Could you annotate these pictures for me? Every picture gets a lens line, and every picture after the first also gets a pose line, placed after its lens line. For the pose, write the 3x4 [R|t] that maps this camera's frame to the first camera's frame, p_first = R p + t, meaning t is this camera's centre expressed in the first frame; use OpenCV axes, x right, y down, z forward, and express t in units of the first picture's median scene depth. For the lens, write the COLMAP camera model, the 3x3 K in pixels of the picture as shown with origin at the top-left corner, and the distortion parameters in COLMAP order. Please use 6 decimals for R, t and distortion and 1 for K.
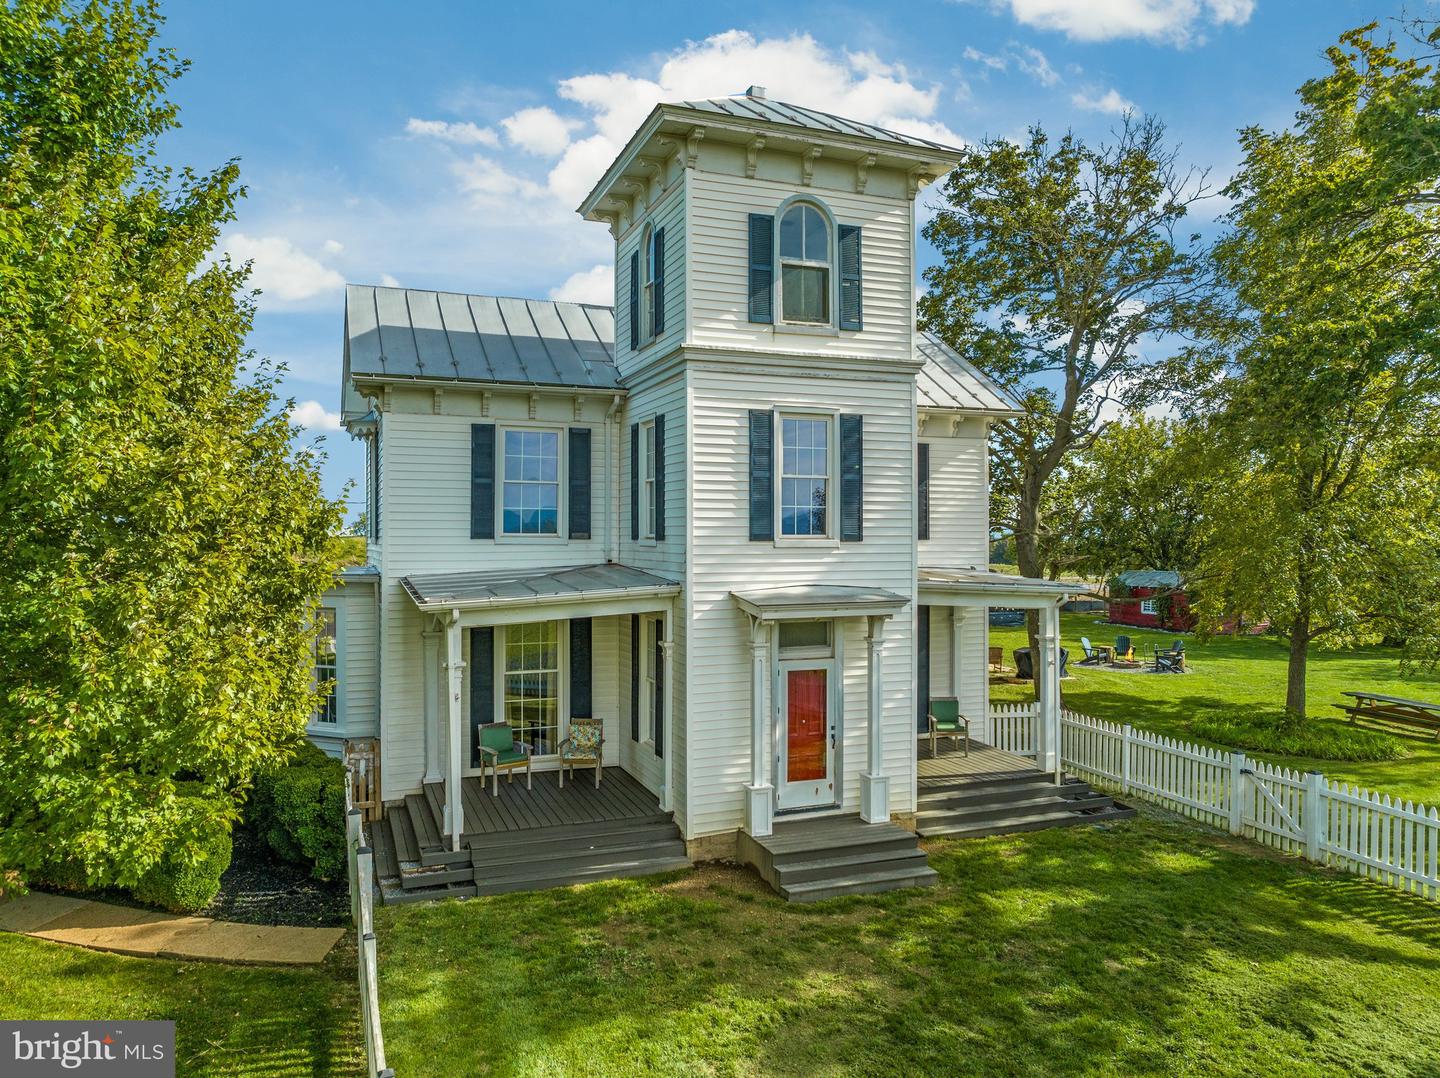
lens RADIAL K [[1011.3, 0, 720.0], [0, 1011.3, 539.0], [0, 0, 1]] dist [-0.004930, -0.002530]
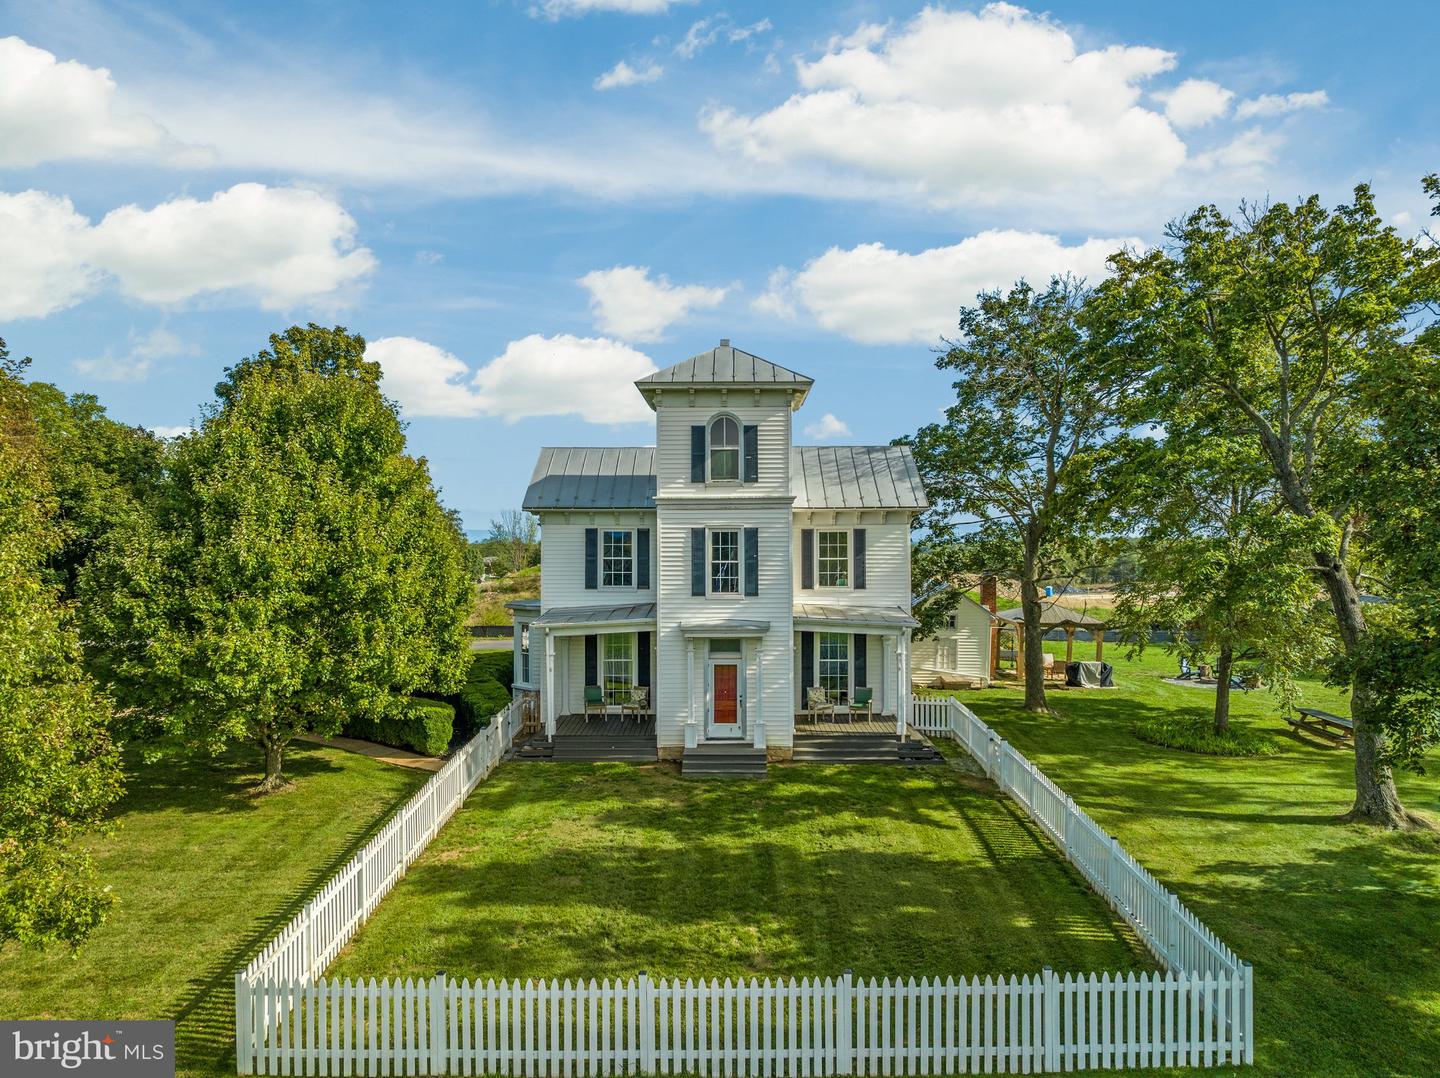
lens RADIAL K [[1011.3, 0, 720.0], [0, 1011.3, 539.0], [0, 0, 1]] dist [-0.004930, -0.002530]
pose [[0.923681, -0.000833, -0.383161, 0.808522], [0.001800, 0.999996, 0.002164, -0.109632], [0.383158, -0.002688, 0.923679, -0.750736]]
